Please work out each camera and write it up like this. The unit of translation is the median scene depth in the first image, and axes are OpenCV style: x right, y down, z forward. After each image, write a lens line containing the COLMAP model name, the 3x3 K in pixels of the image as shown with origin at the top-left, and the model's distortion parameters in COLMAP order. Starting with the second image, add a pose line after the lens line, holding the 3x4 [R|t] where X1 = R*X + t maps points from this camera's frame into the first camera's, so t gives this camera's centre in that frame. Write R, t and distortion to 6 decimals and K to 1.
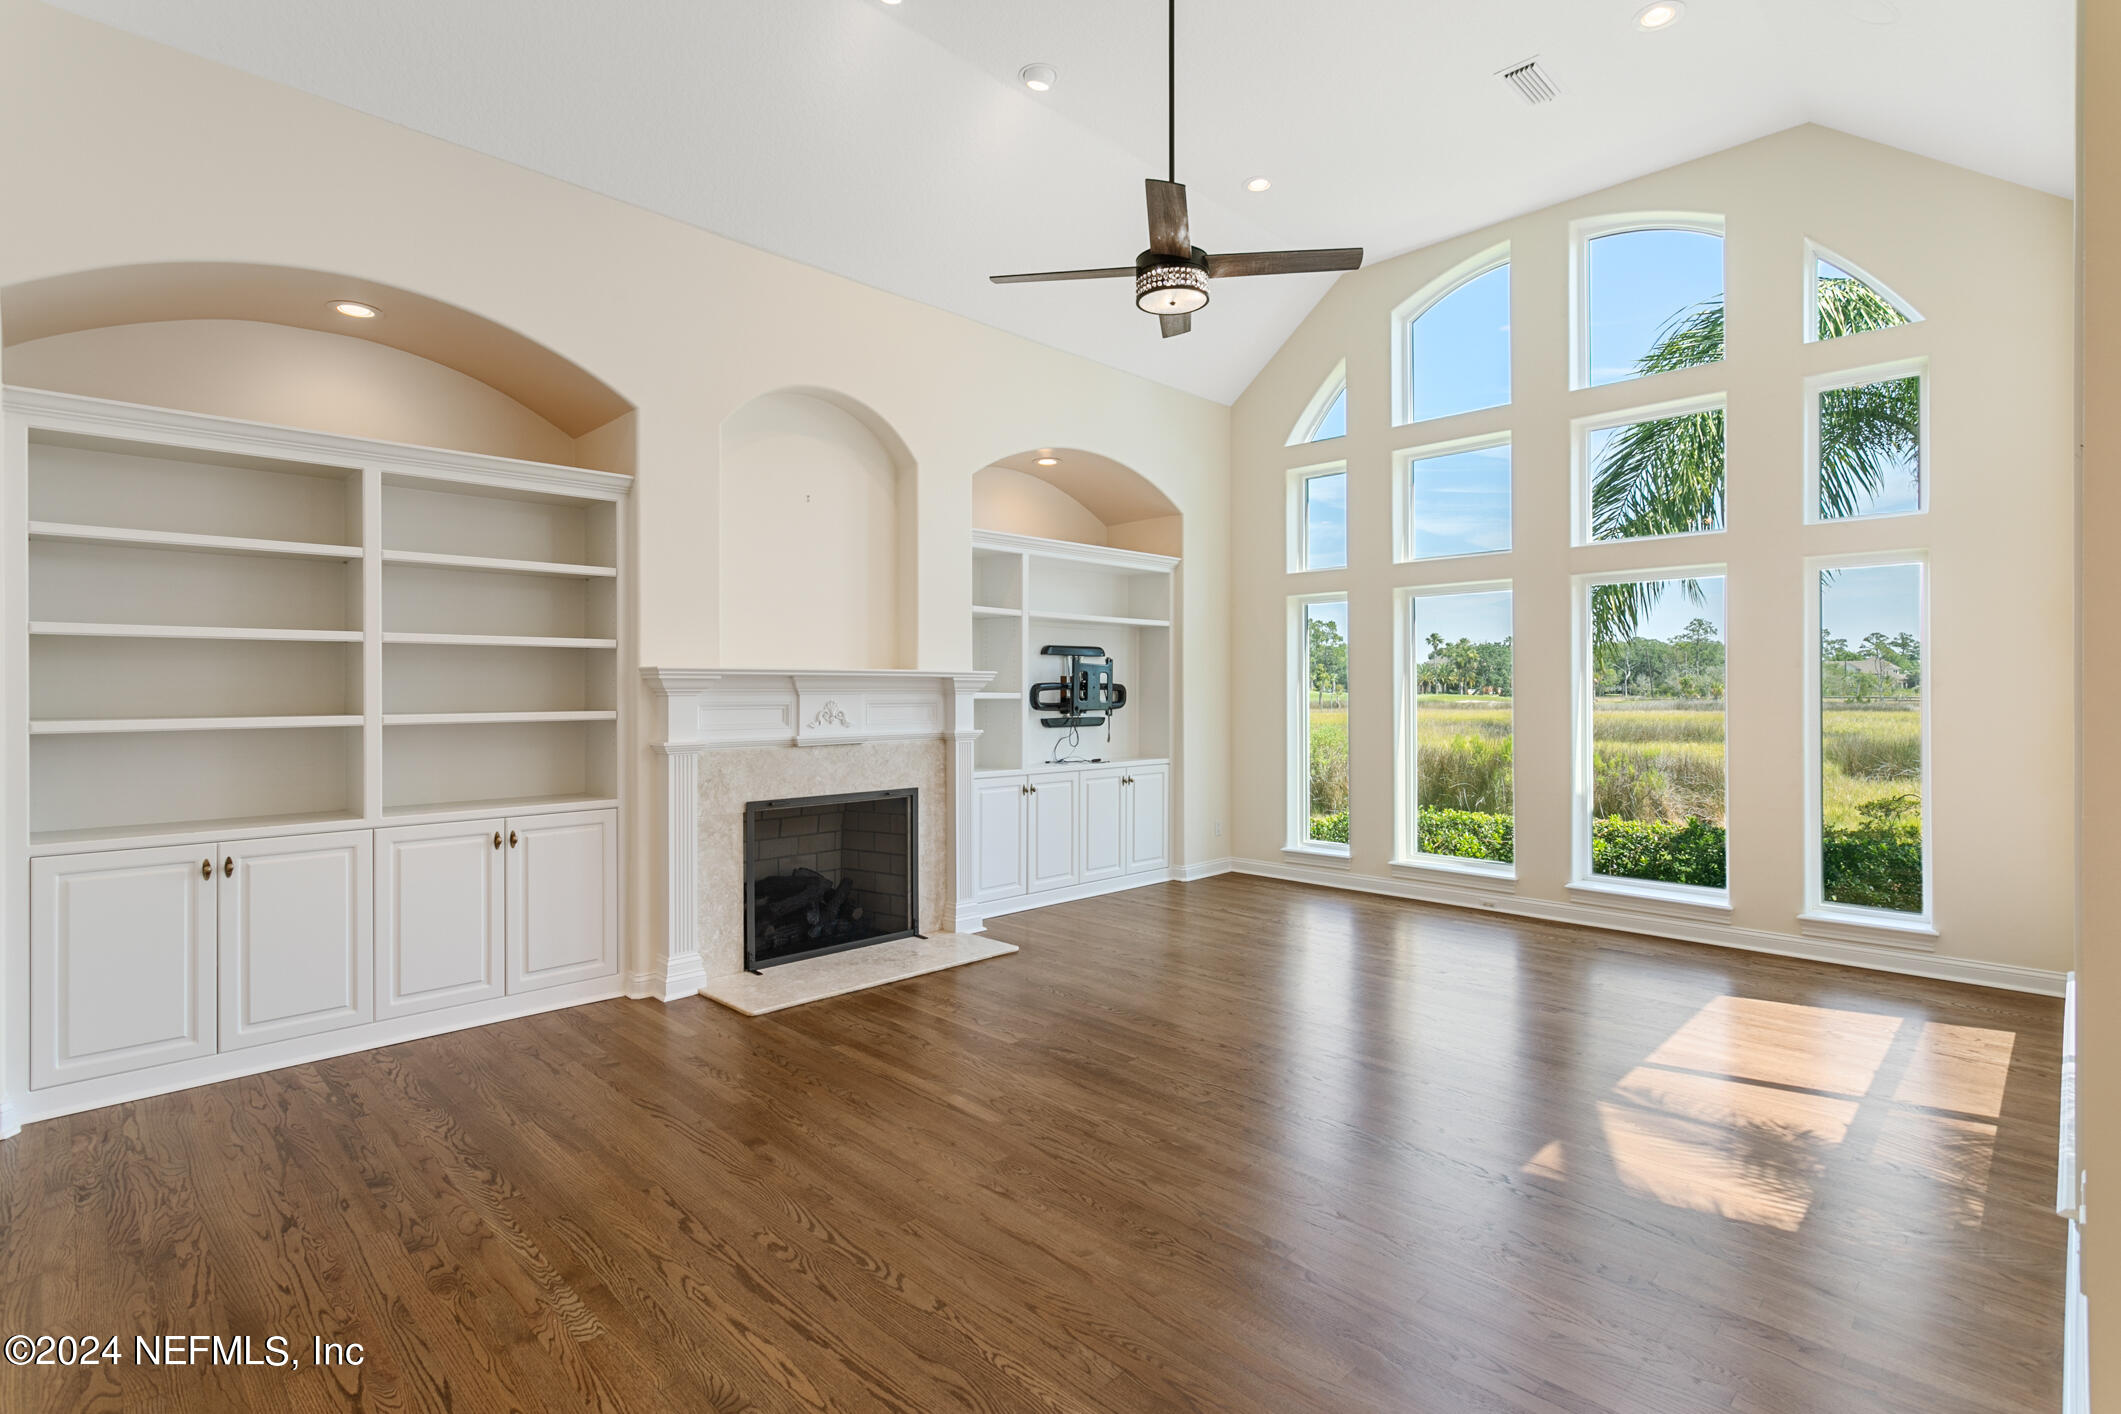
lens RADIAL K [[1009.2, 0, 1044.7], [0, 1009.2, 691.7], [0, 0, 1]] dist [-0.000578, 0.002909]
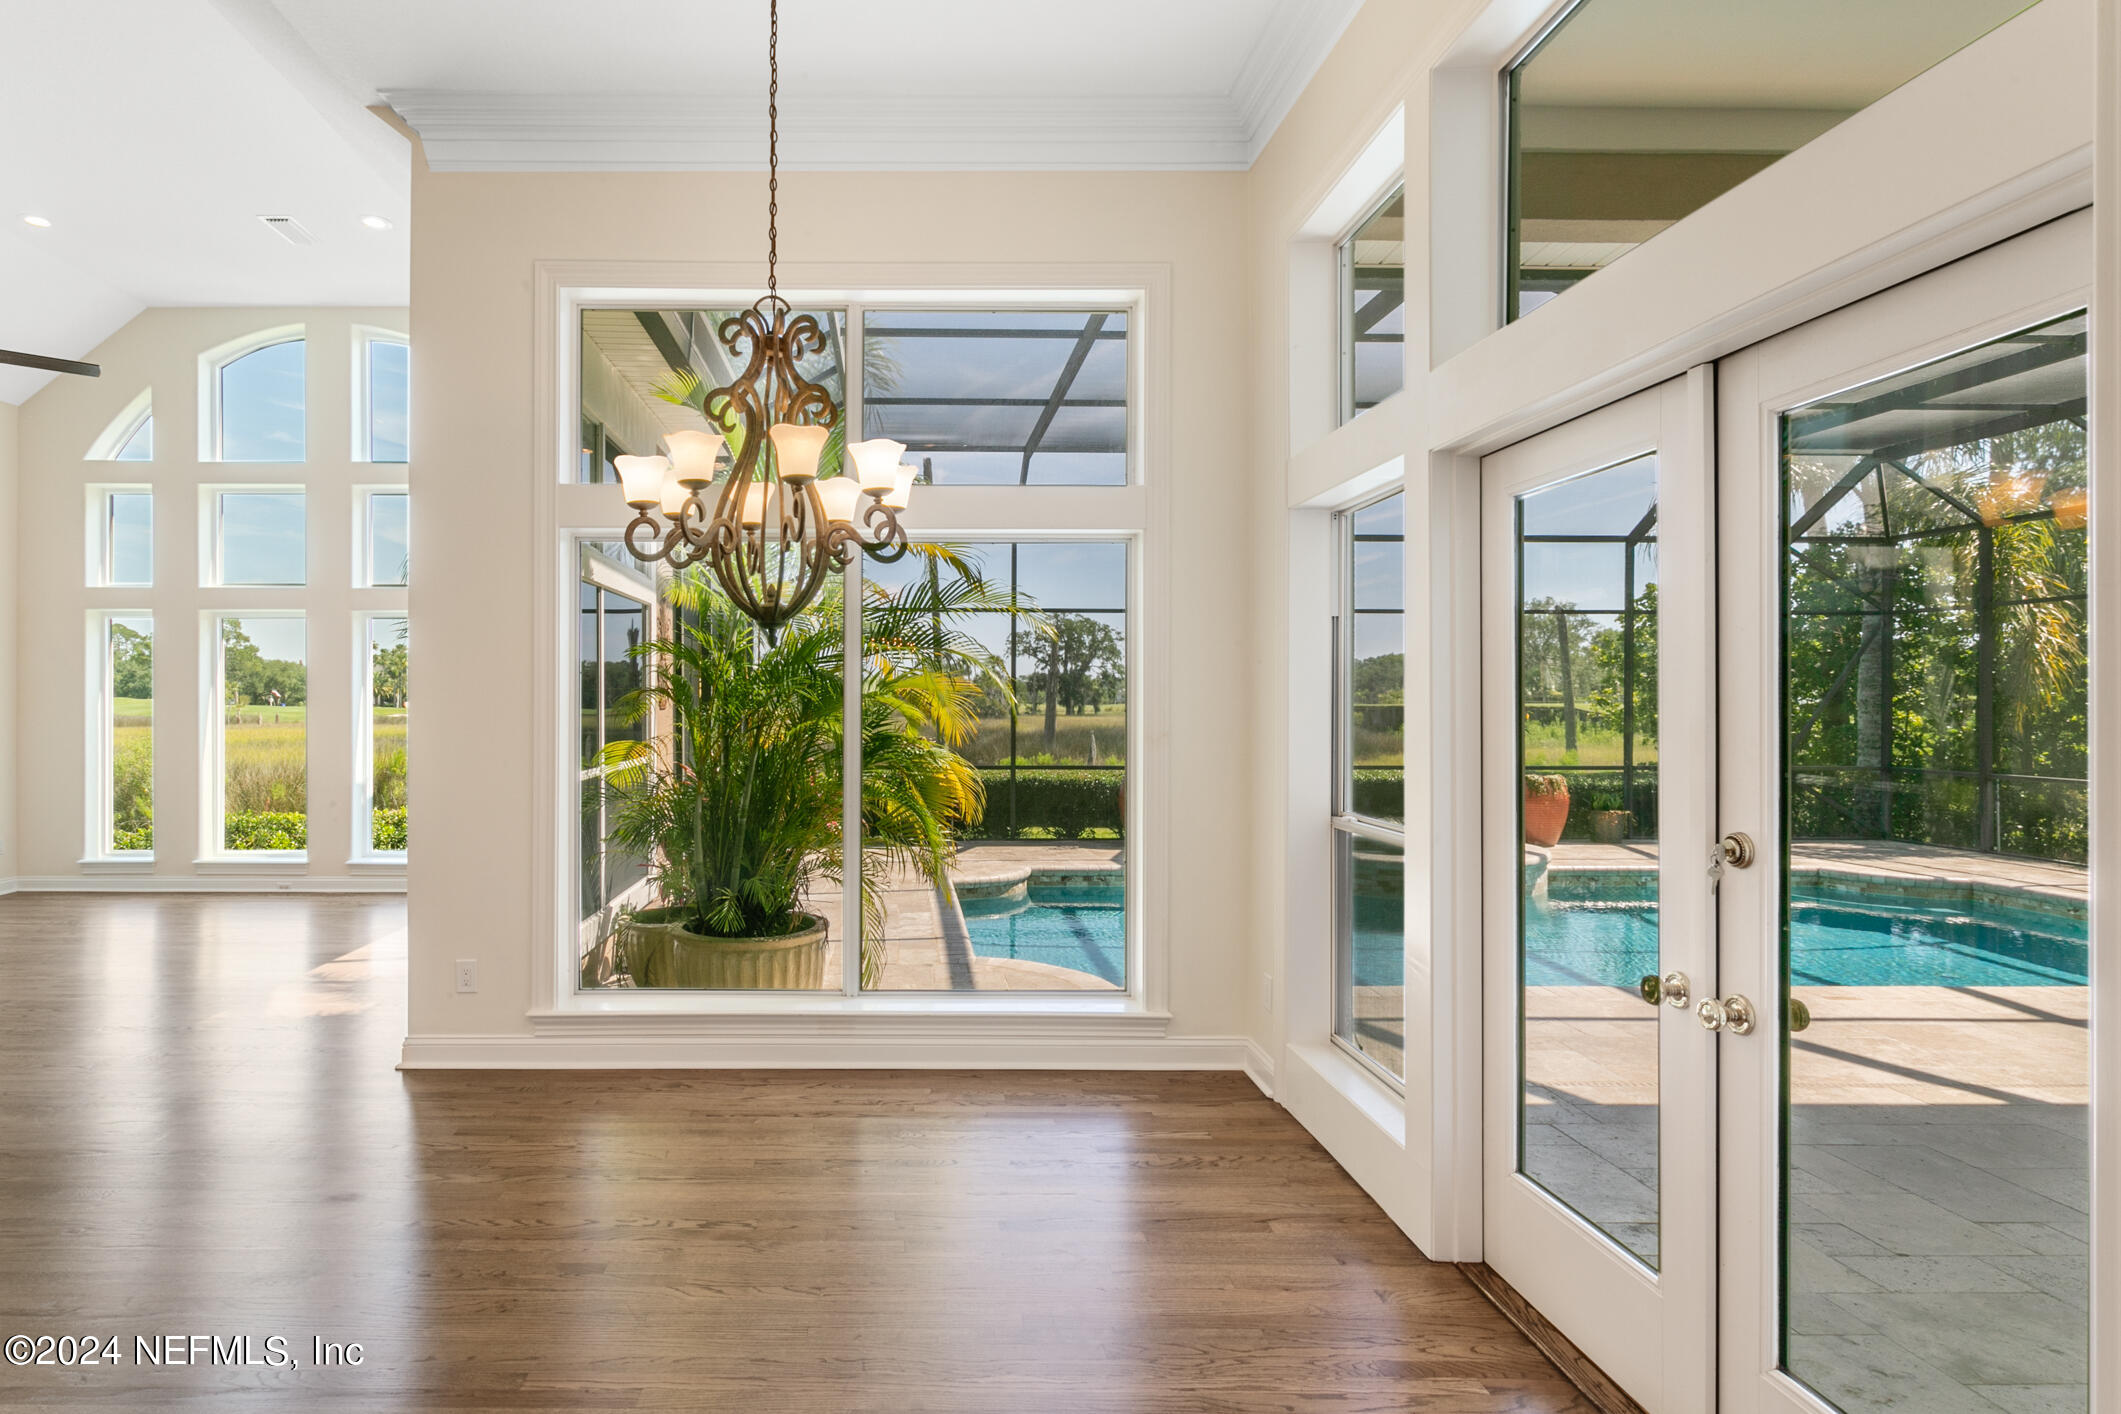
lens RADIAL K [[1121.9, 0, 900.3], [0, 1121.9, 708.2], [0, 0, 1]] dist [0.007831, 0.002404]
pose [[0.698936, -0.000192, 0.715184, 0.003915], [-0.004166, 0.999982, 0.004340, -0.004522], [-0.715172, -0.006012, 0.698923, -0.373539]]
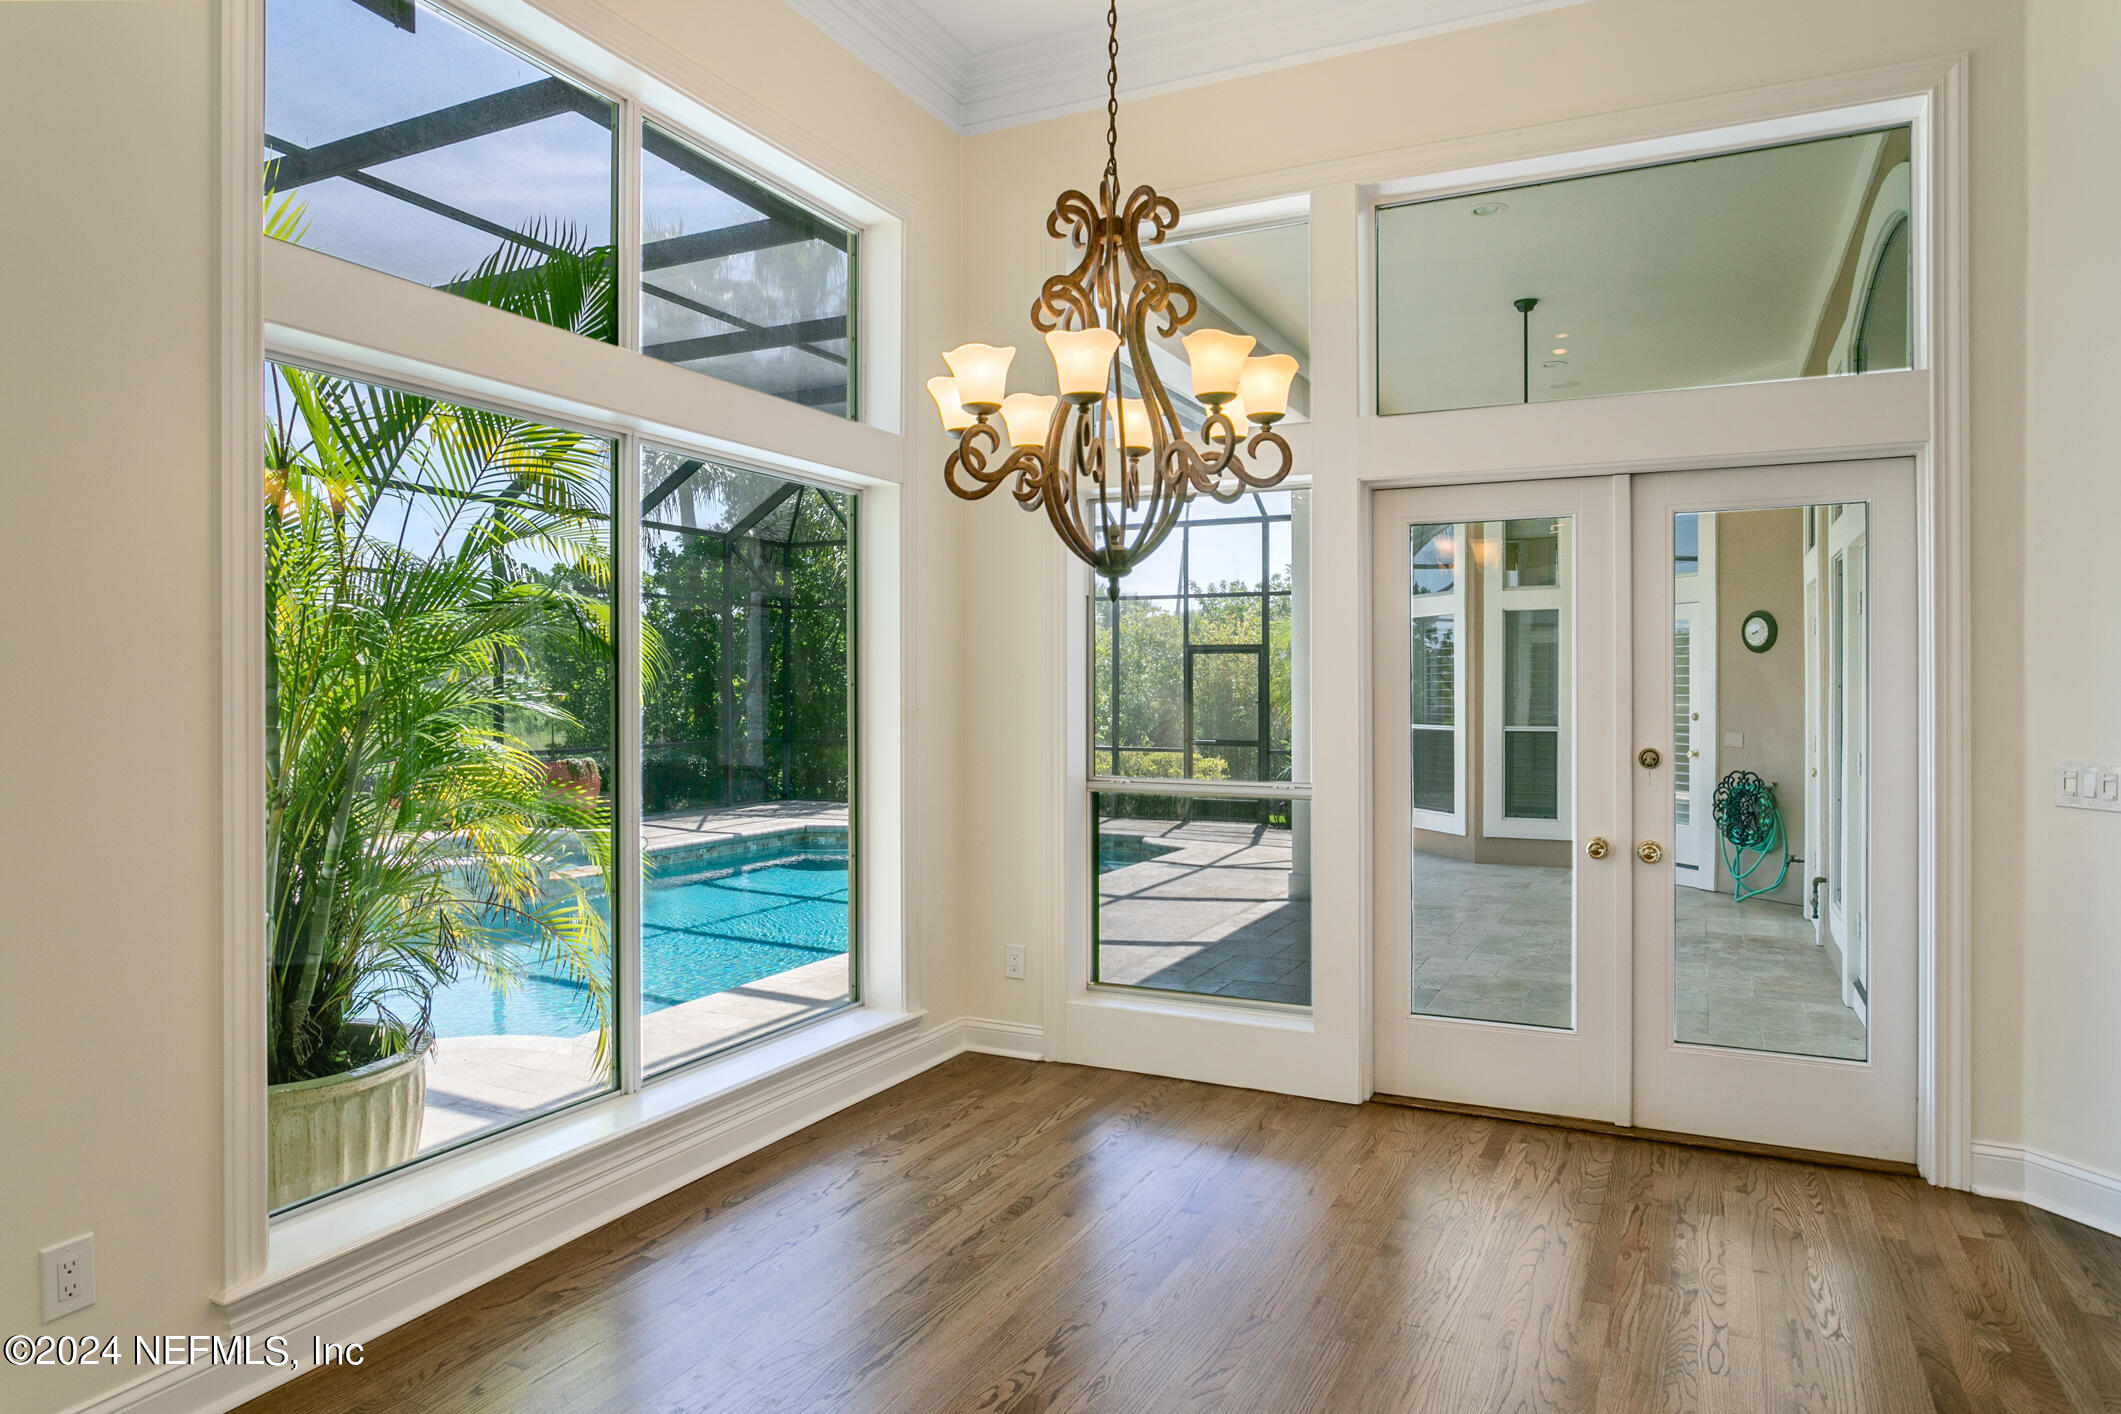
lens RADIAL K [[1297.1, 0, 1066.1], [0, 1297.1, 705.1], [0, 0, 1]] dist [0.003570, -0.000113]
pose [[-0.334019, -0.010080, 0.942513, -0.094863], [-0.001634, 0.999948, 0.010115, 0.002938], [-0.942565, 0.001839, -0.334018, 0.082110]]
